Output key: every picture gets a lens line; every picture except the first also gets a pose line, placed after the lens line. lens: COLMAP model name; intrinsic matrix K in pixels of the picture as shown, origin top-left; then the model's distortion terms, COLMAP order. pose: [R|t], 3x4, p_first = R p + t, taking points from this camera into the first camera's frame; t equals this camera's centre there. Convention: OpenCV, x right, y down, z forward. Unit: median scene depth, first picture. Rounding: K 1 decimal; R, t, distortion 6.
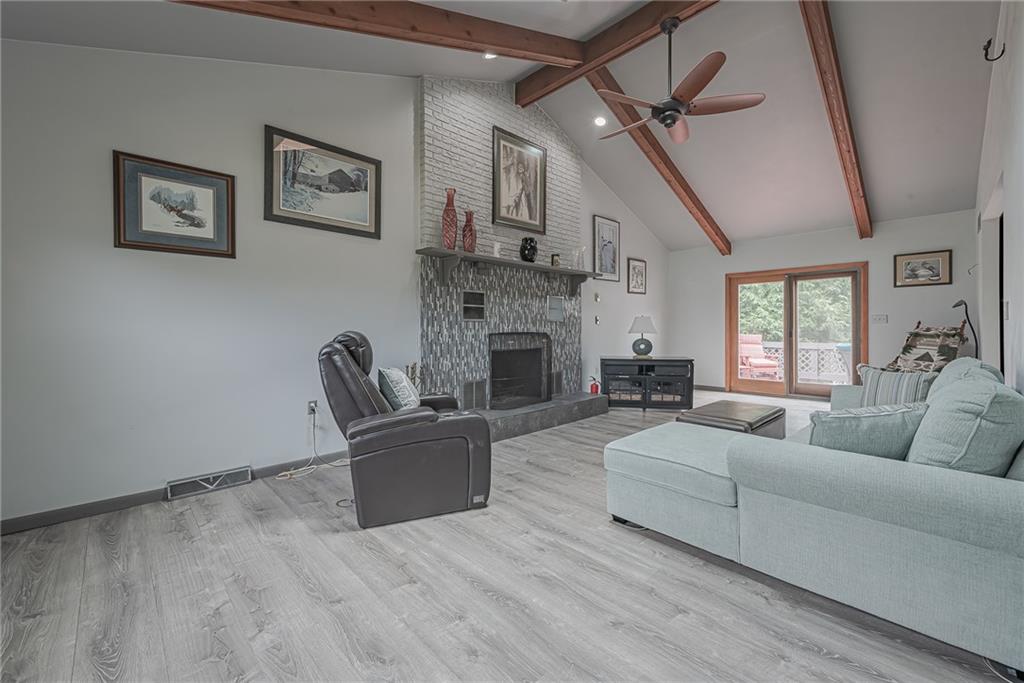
lens RADIAL K [[407.2, 0, 510.9], [0, 407.2, 334.0], [0, 0, 1]] dist [-0.003084, -0.000334]
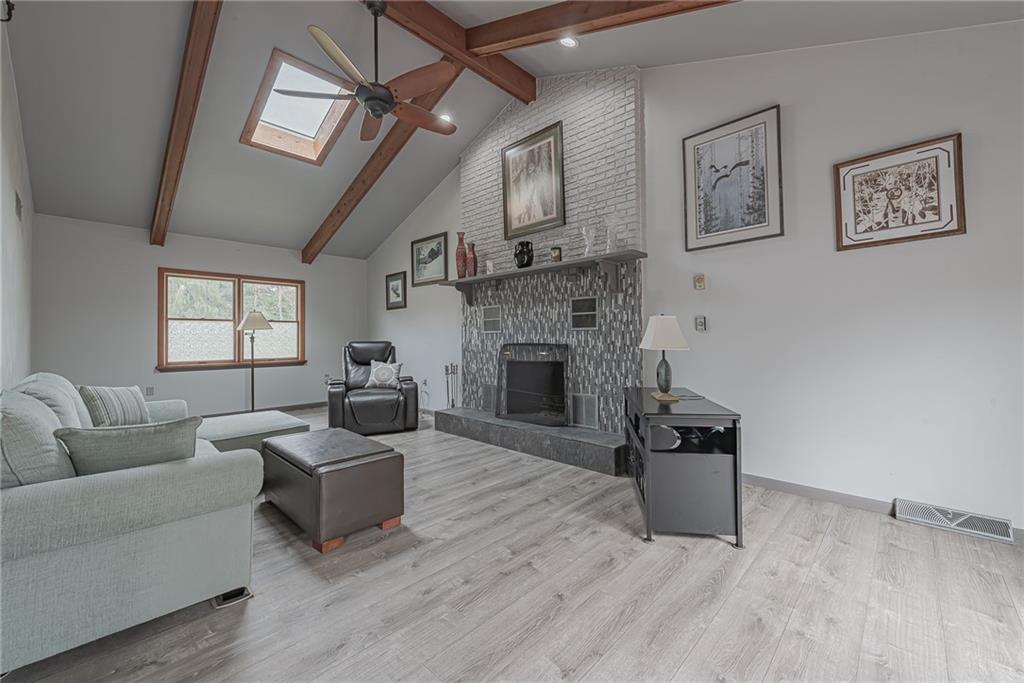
lens RADIAL K [[407.2, 0, 518.2], [0, 407.2, 334.4], [0, 0, 1]] dist [-0.003084, -0.000334]
pose [[0.038278, -0.008704, -0.999229, 0.977639], [-0.006739, 0.999937, -0.008968, -0.016227], [0.999244, 0.007077, 0.038217, 0.958895]]
